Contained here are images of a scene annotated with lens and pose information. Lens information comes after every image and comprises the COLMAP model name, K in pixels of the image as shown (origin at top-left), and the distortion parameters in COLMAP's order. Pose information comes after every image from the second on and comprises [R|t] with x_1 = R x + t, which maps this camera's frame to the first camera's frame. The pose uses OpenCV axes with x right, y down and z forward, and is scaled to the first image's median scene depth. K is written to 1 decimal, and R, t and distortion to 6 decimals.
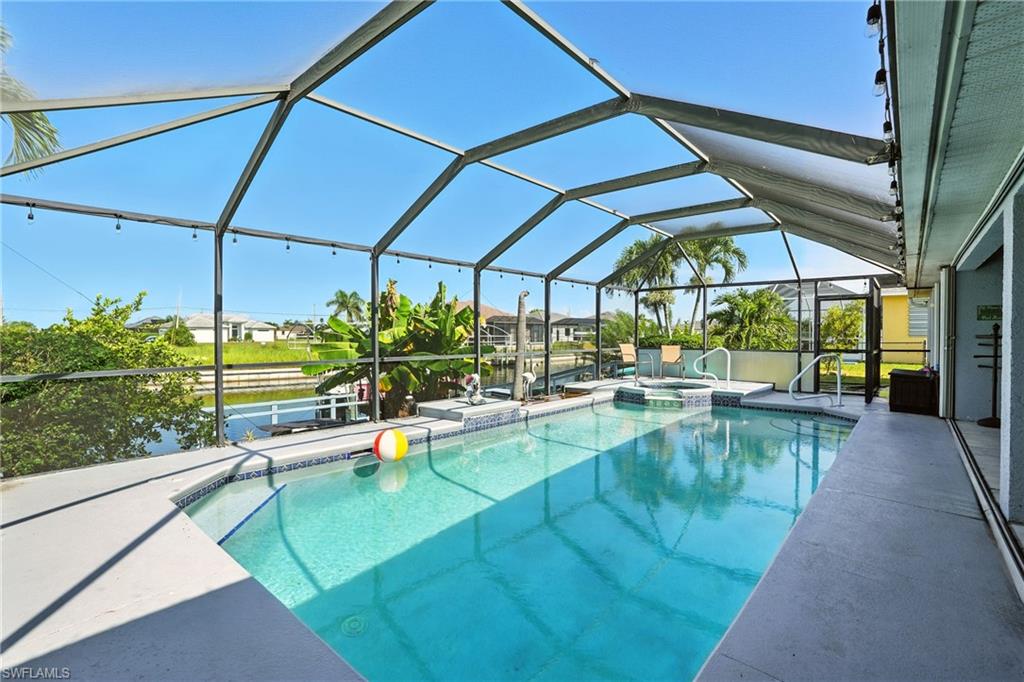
lens RADIAL K [[467.0, 0, 508.4], [0, 467.0, 338.9], [0, 0, 1]] dist [-0.040539, 0.000246]
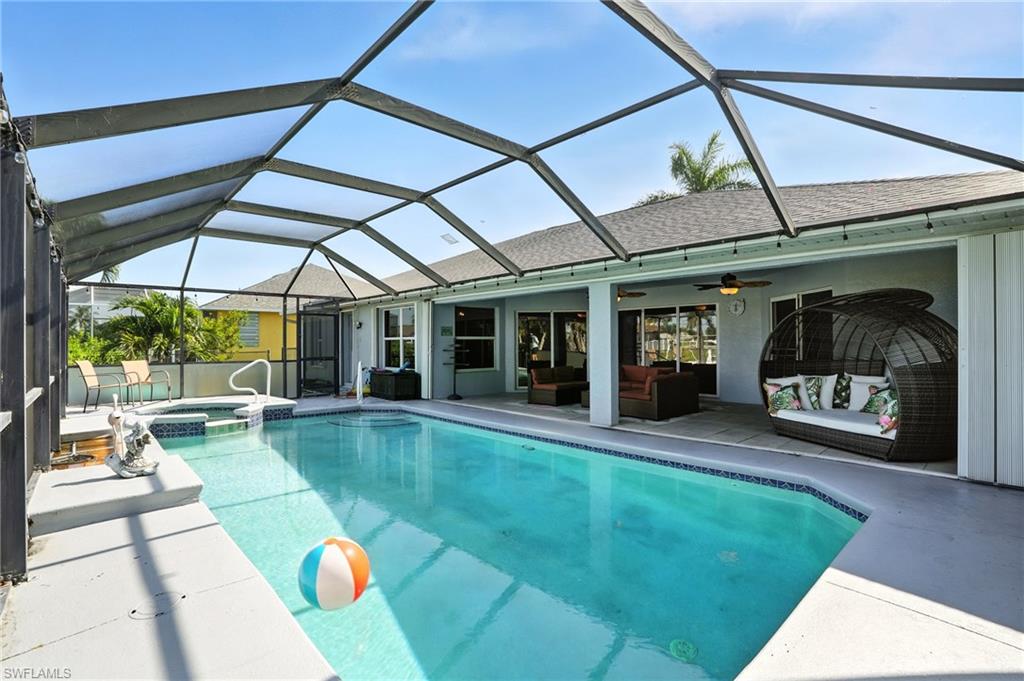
lens RADIAL K [[467.0, 0, 508.4], [0, 467.0, 338.4], [0, 0, 1]] dist [-0.040539, 0.000246]
pose [[0.109356, 0.009676, 0.993956, -0.449460], [0.014564, 0.999830, -0.011335, -0.006581], [-0.993896, 0.015716, 0.109196, 0.422849]]
